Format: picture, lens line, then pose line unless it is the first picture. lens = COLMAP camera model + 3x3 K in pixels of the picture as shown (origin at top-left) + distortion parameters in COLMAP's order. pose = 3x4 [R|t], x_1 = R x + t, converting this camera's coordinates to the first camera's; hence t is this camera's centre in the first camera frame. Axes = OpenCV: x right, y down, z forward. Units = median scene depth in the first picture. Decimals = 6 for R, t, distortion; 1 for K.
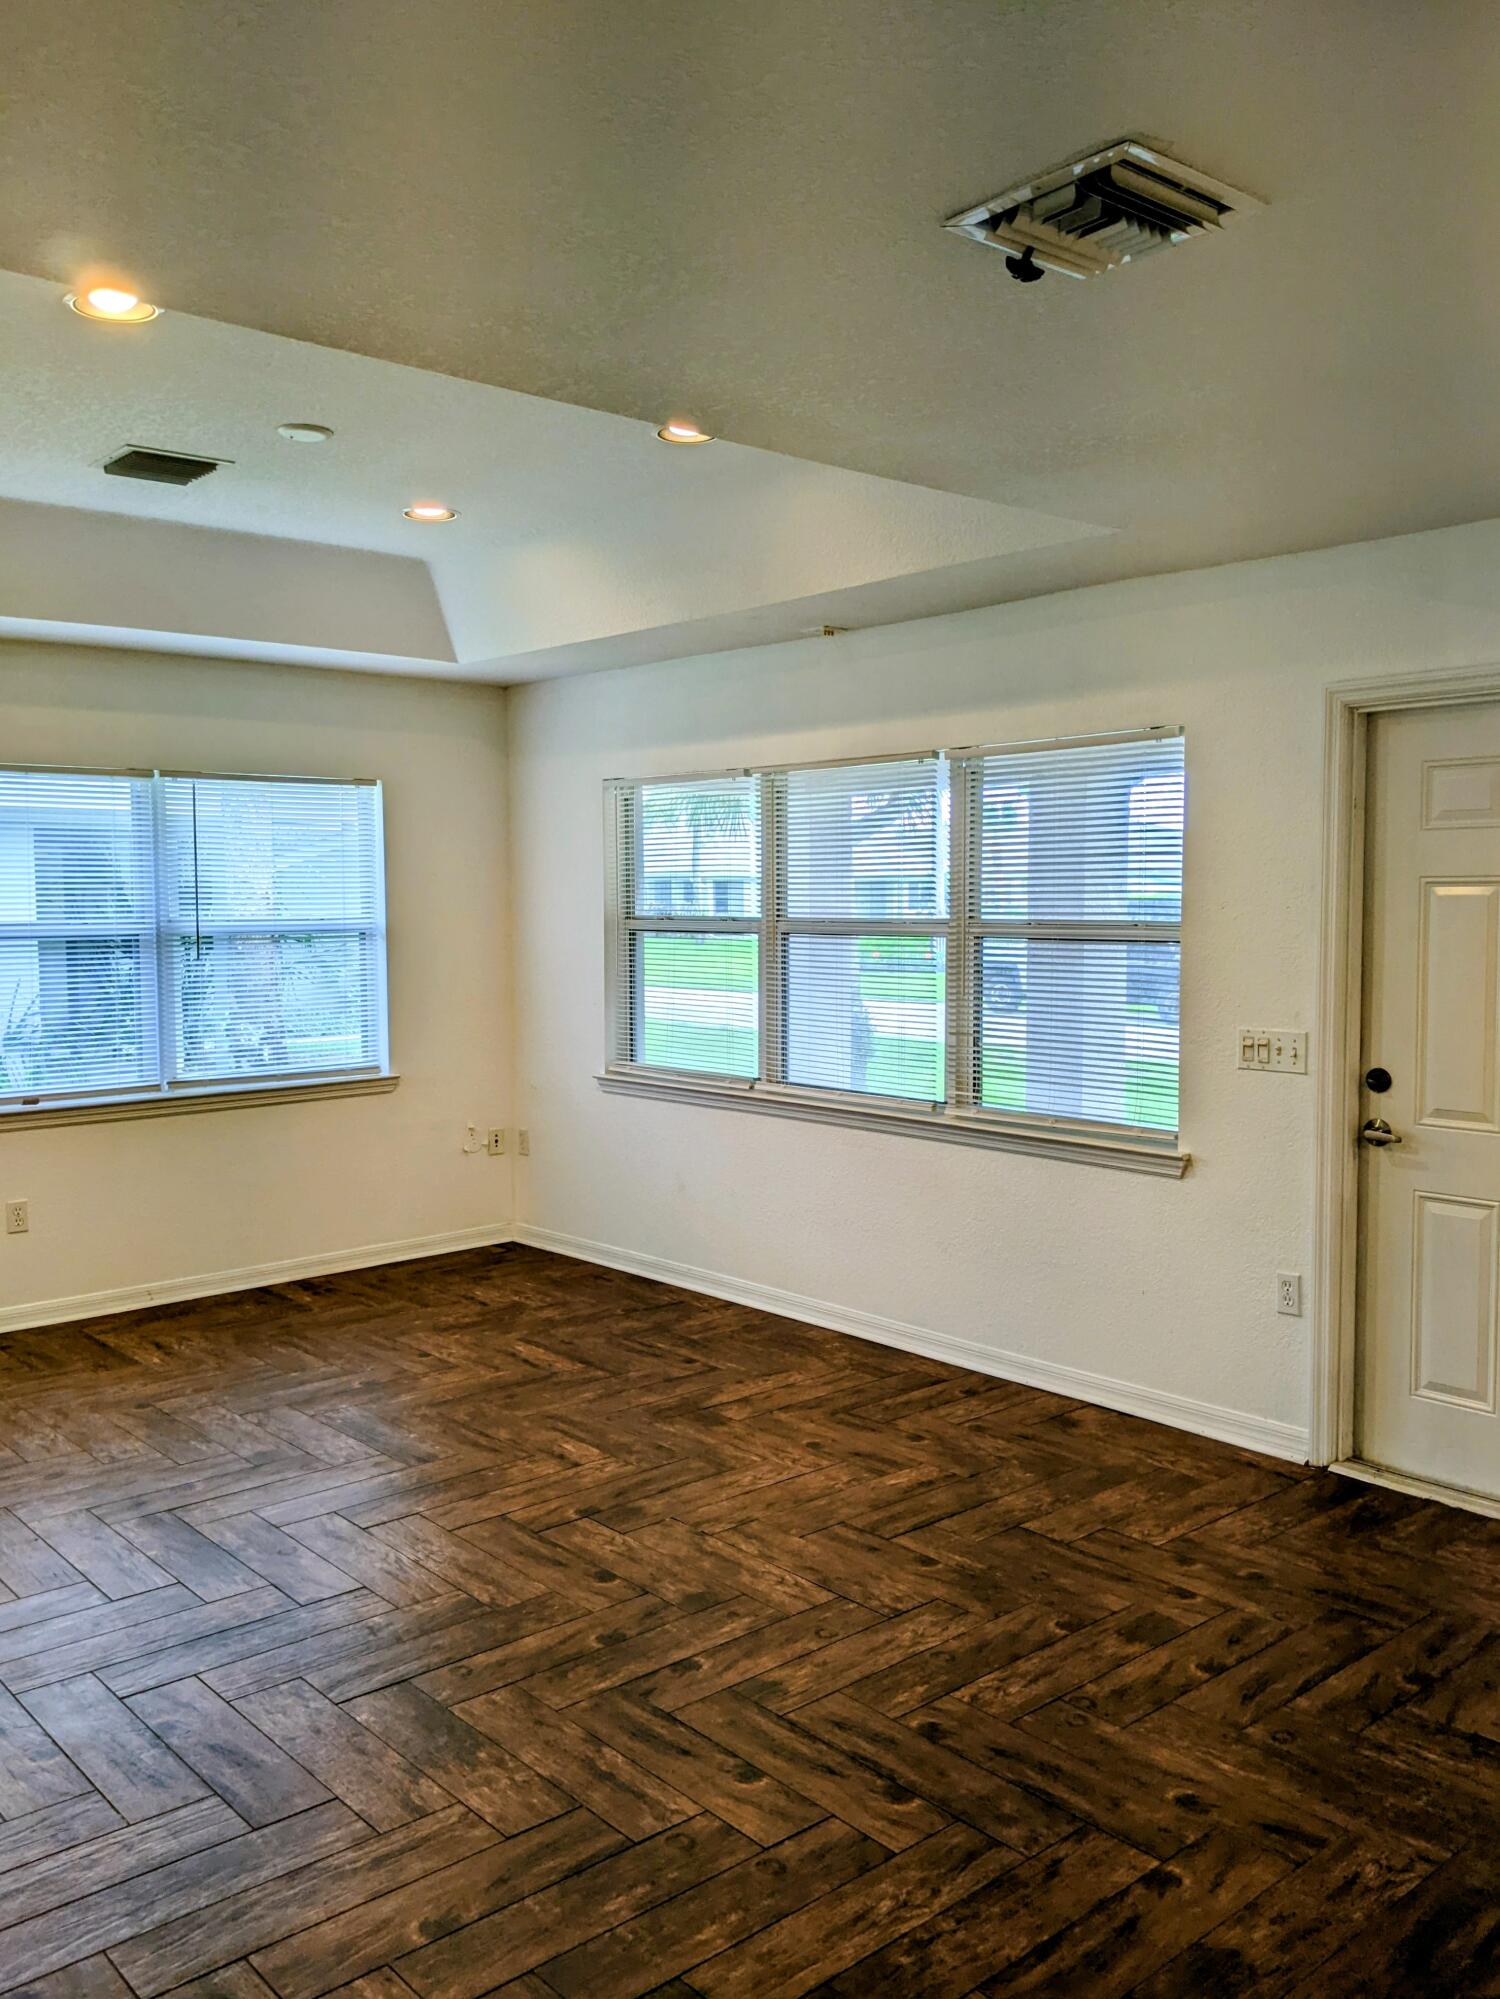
lens RADIAL K [[1635.2, 0, 743.9], [0, 1635.2, 974.0], [0, 0, 1]] dist [0.091166, -0.152979]
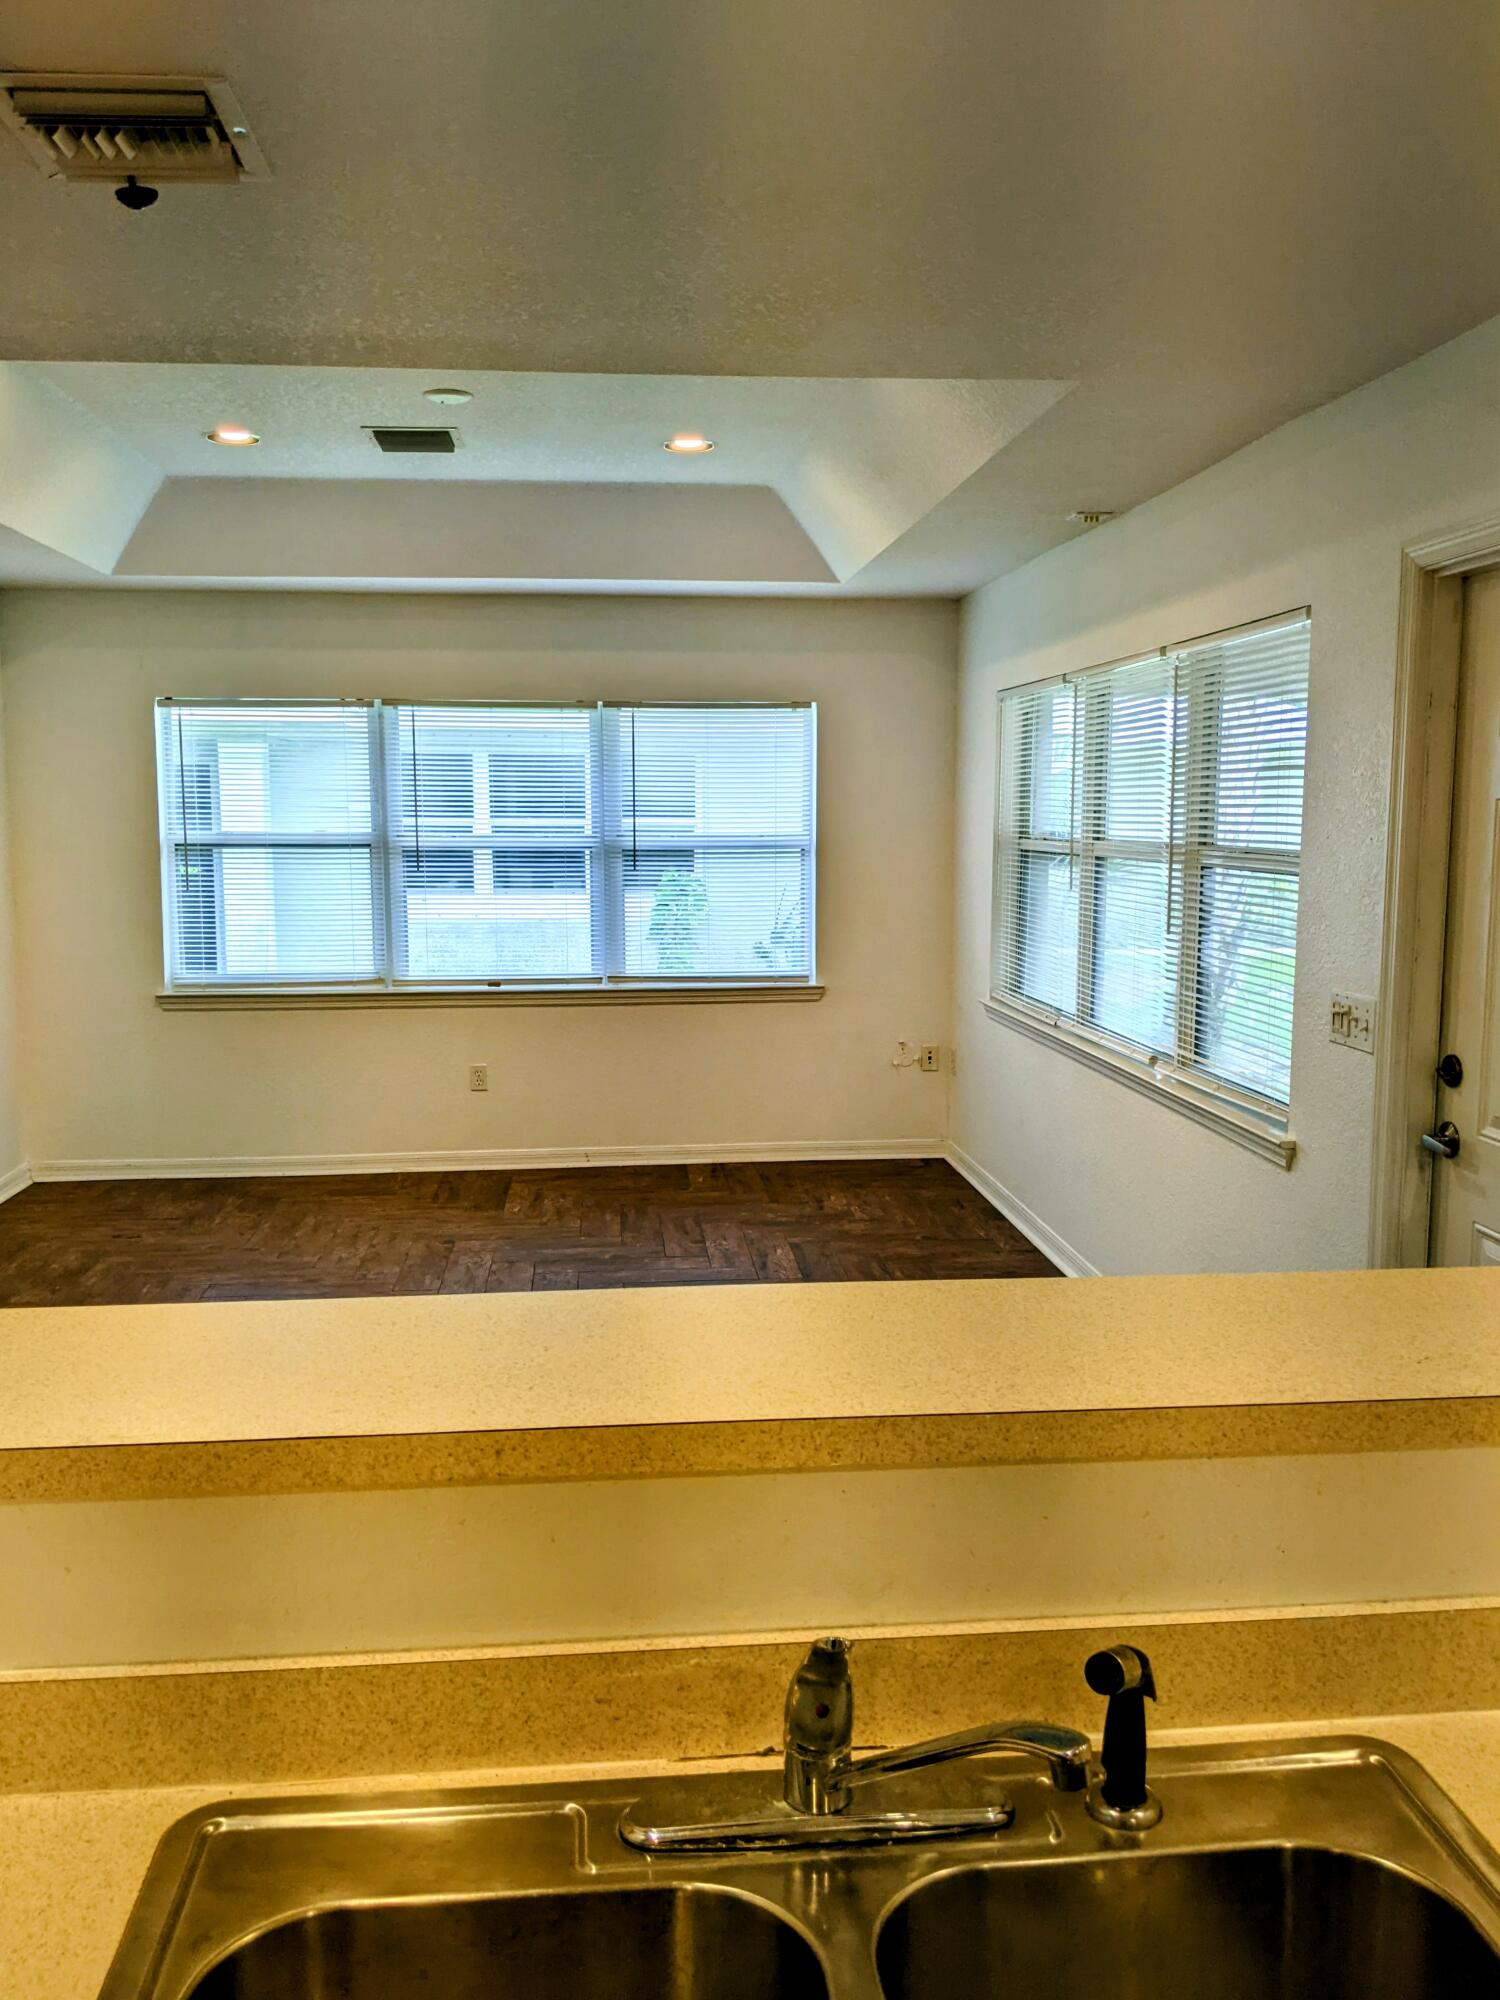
lens RADIAL K [[1612.2, 0, 750.0], [0, 1612.2, 1000.0], [0, 0, 1]] dist [0.080521, -0.134290]
pose [[0.810461, 0.073346, -0.581182, 0.500727], [-0.031898, 0.996184, 0.081238, -0.015990], [0.584923, -0.047302, 0.809708, 0.195918]]
